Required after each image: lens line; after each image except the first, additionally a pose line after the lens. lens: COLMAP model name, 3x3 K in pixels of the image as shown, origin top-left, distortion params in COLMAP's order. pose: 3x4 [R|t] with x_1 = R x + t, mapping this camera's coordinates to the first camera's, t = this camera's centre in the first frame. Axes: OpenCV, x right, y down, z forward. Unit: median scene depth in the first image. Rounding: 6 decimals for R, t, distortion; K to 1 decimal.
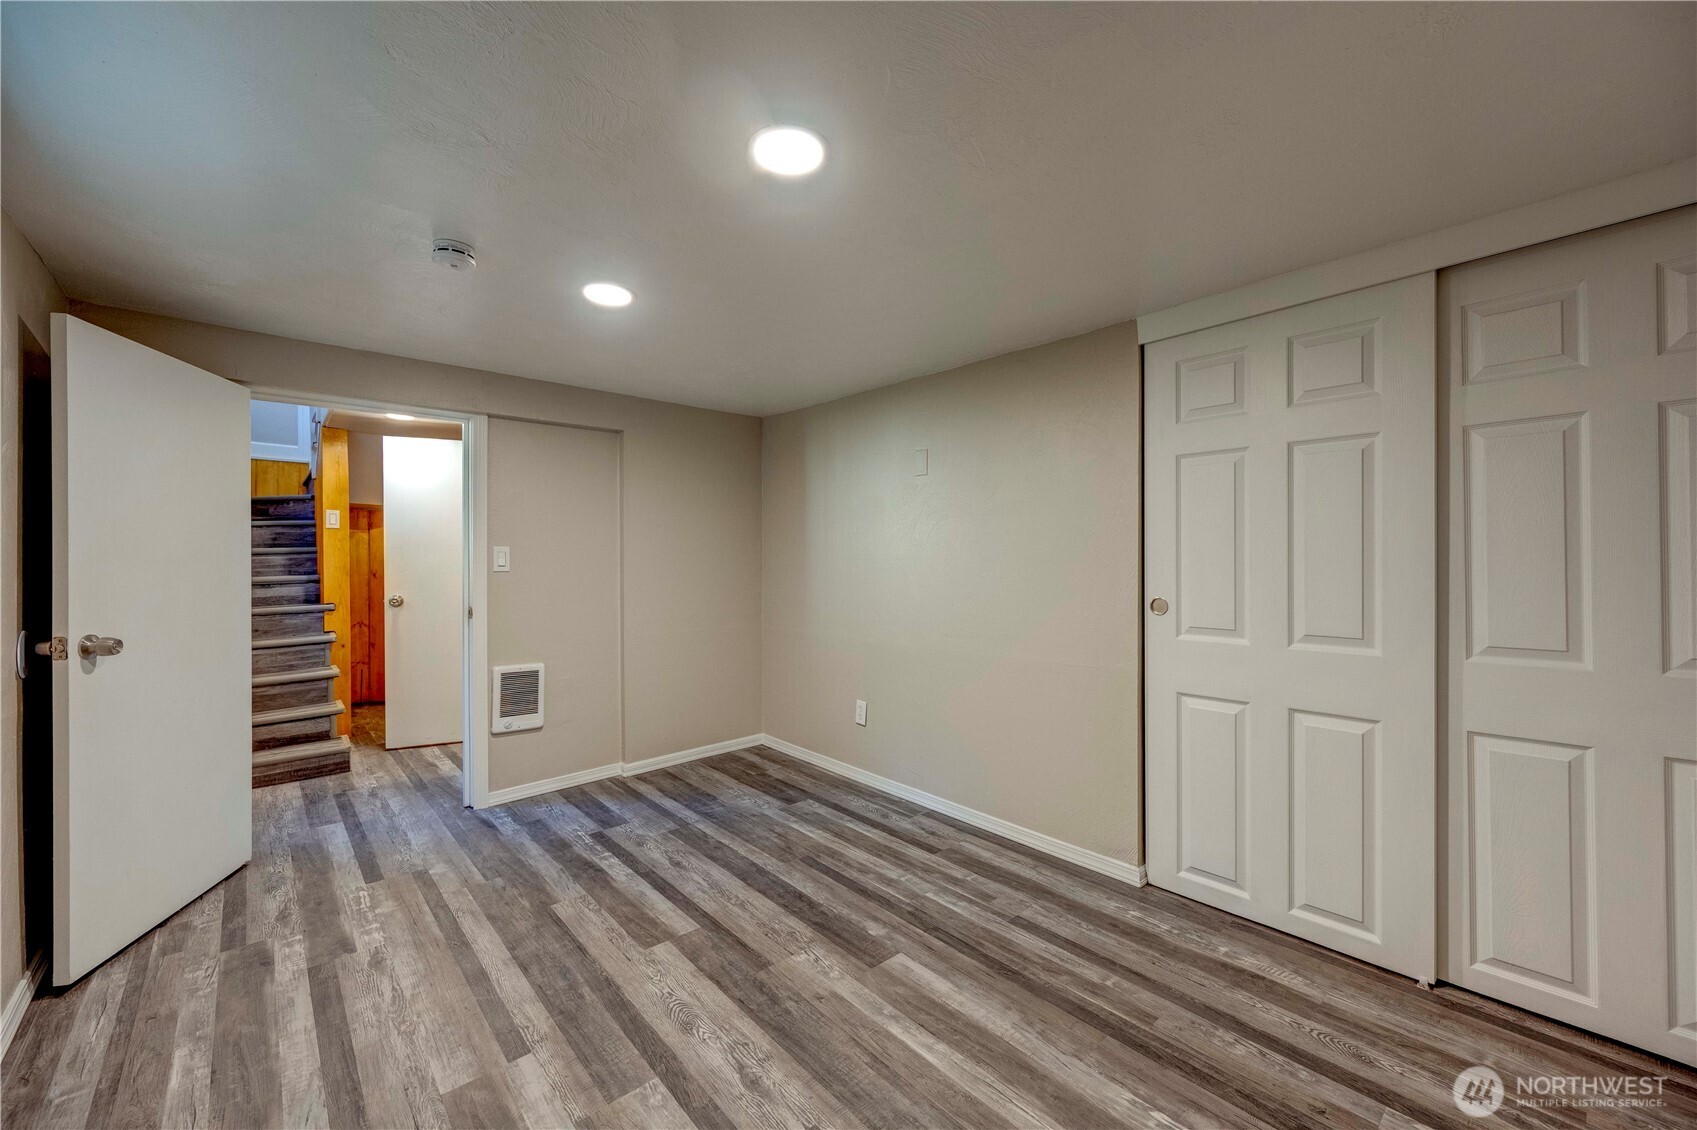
lens RADIAL K [[666.1, 0, 858.9], [0, 666.1, 562.5], [0, 0, 1]] dist [0.000369, -0.000396]
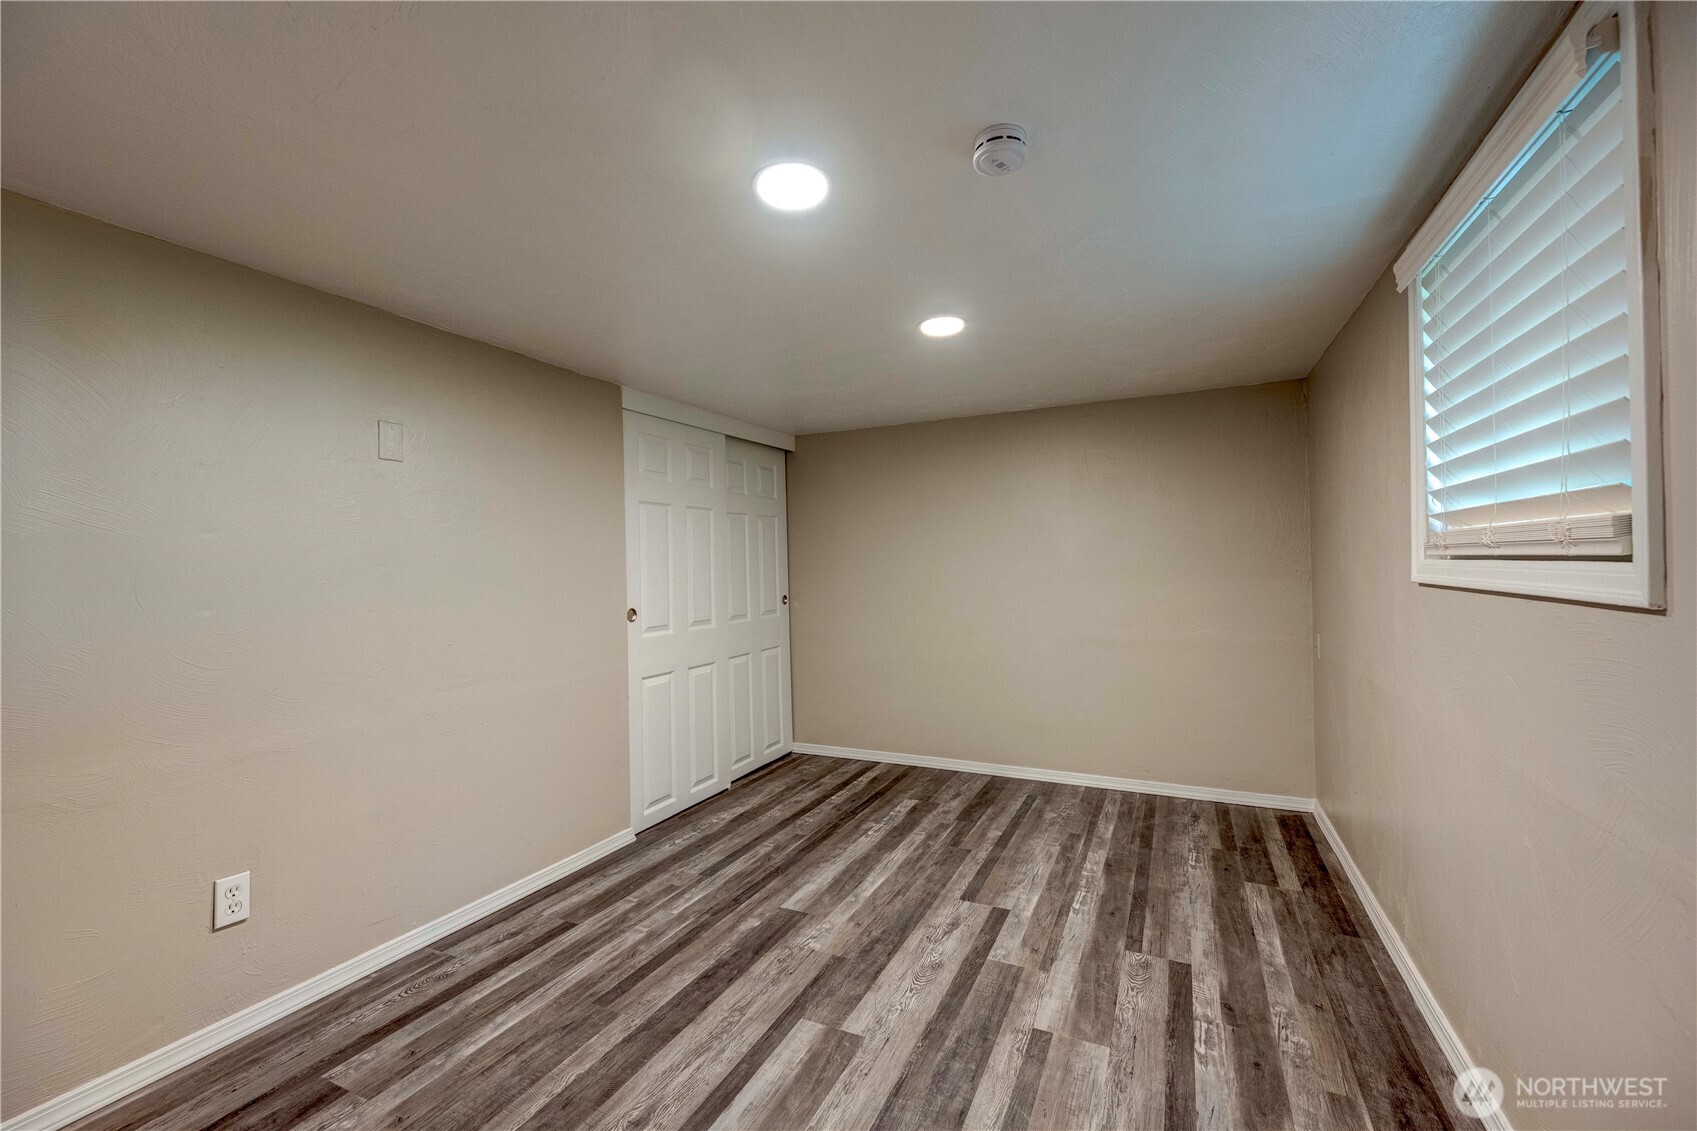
lens RADIAL K [[666.1, 0, 854.8], [0, 666.1, 562.8], [0, 0, 1]] dist [0.000369, -0.000396]
pose [[-0.365885, 0.017520, 0.930495, -1.100302], [0.027652, 0.999586, -0.007948, -0.017202], [-0.930249, 0.022822, -0.366218, 1.288987]]
